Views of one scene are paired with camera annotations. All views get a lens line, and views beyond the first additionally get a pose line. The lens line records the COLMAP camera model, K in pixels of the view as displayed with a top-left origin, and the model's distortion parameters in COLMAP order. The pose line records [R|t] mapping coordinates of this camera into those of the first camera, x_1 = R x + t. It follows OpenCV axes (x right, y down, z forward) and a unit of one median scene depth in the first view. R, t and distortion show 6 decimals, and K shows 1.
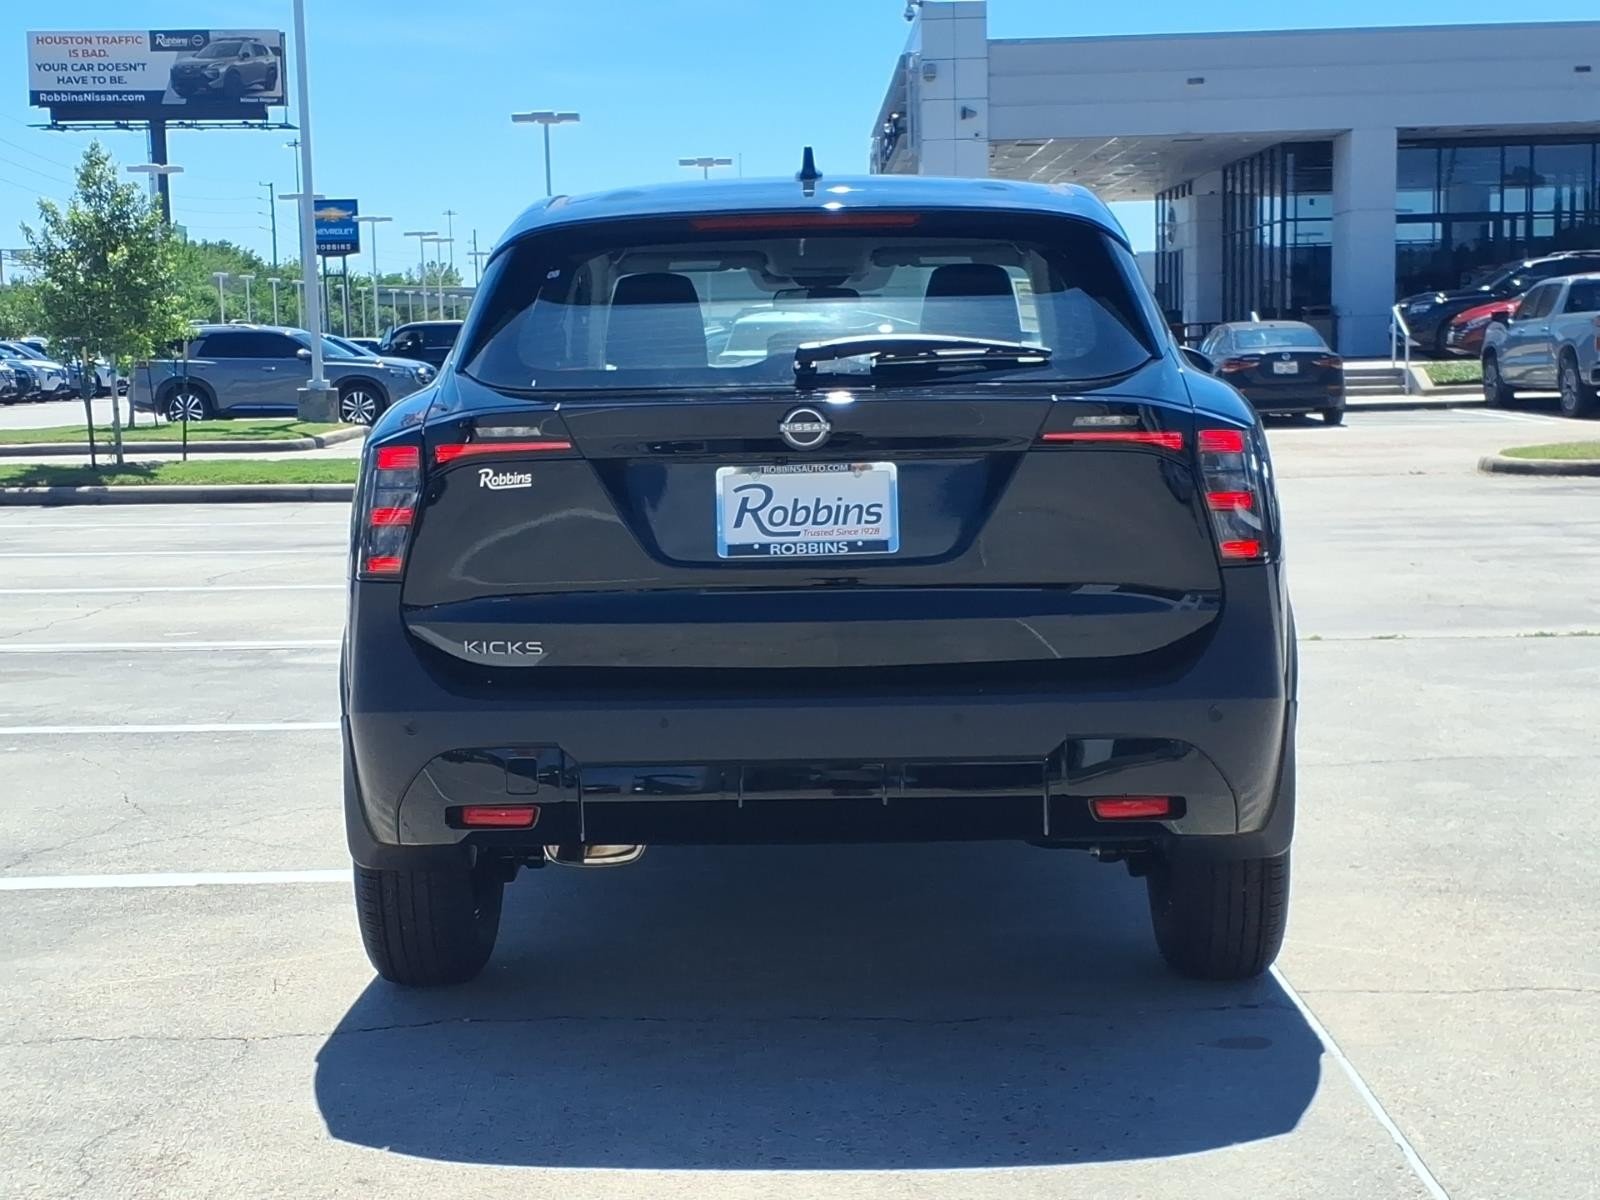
lens RADIAL K [[2633.0, 0, 781.5], [0, 2633.0, 596.6], [0, 0, 1]] dist [0.033390, -0.009871]
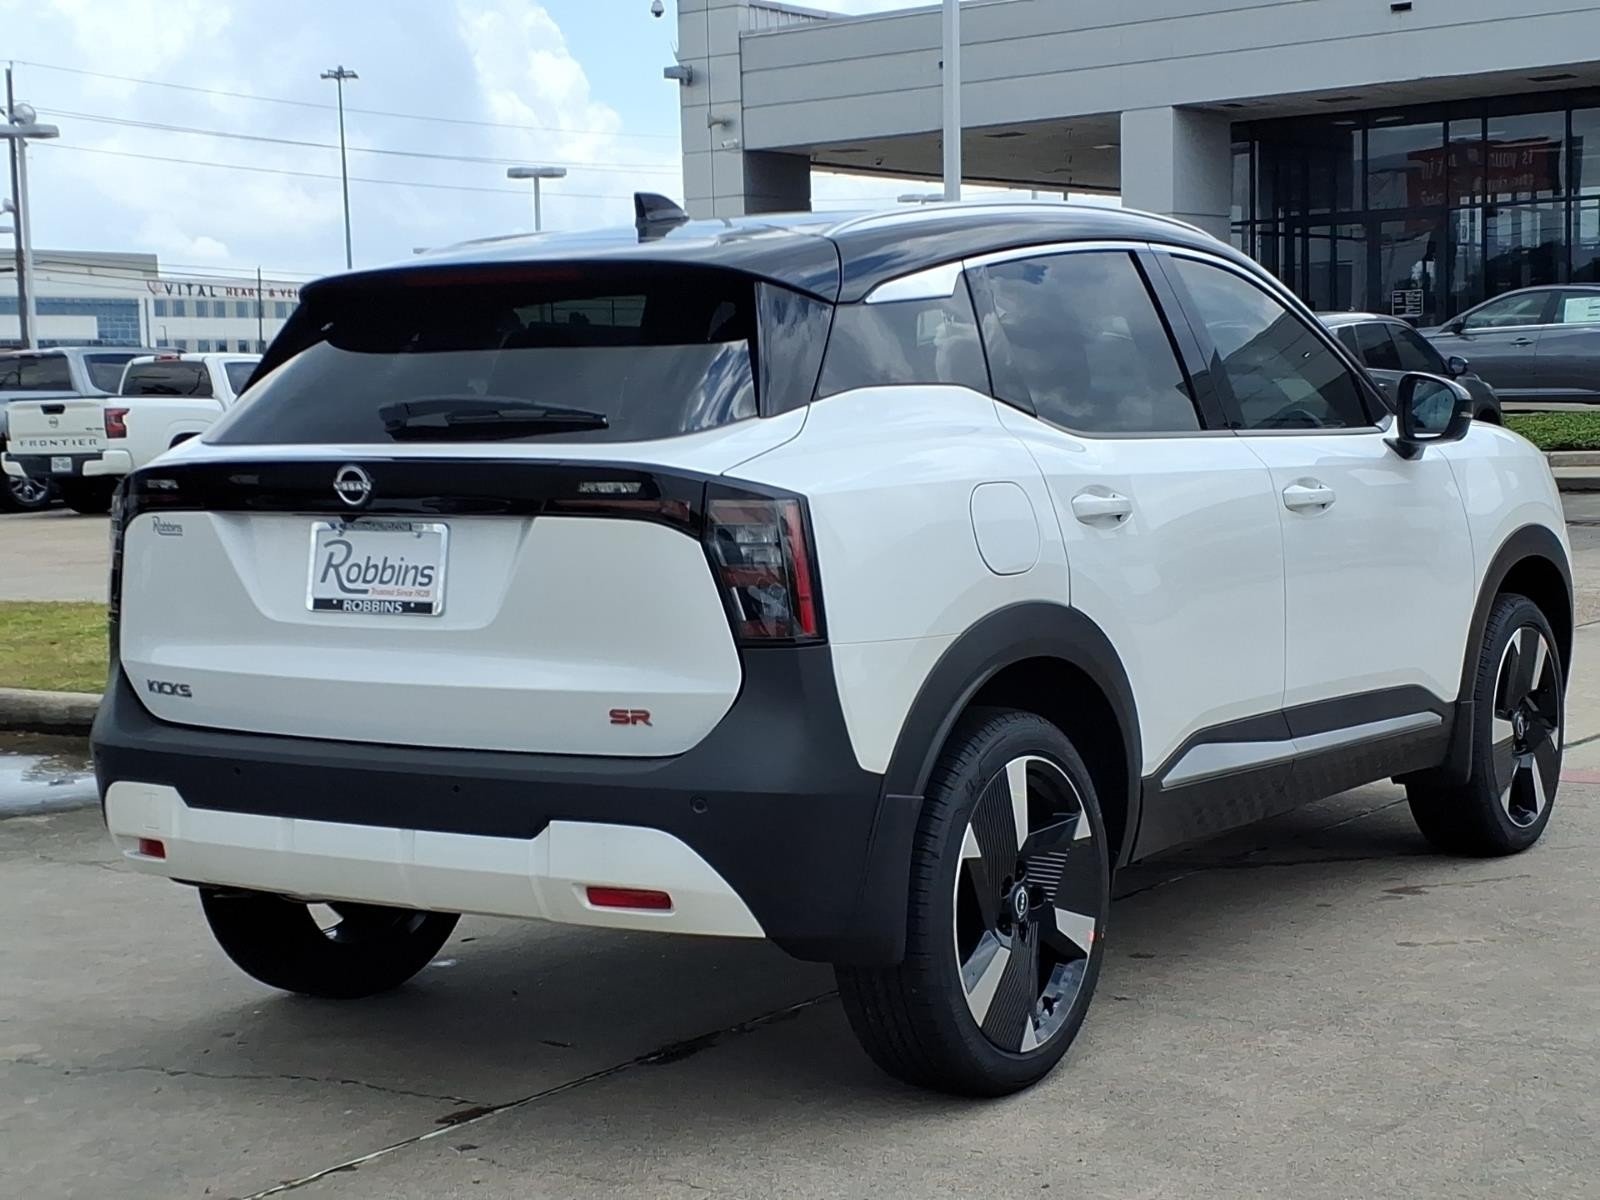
lens RADIAL K [[2633.0, 0, 781.5], [0, 2633.0, 596.6], [0, 0, 1]] dist [0.033390, -0.009871]
pose [[0.855142, 0.047131, -0.516248, 0.659403], [-0.043279, 0.998873, 0.019501, -0.048307], [0.516585, 0.005667, 0.856217, 0.221495]]
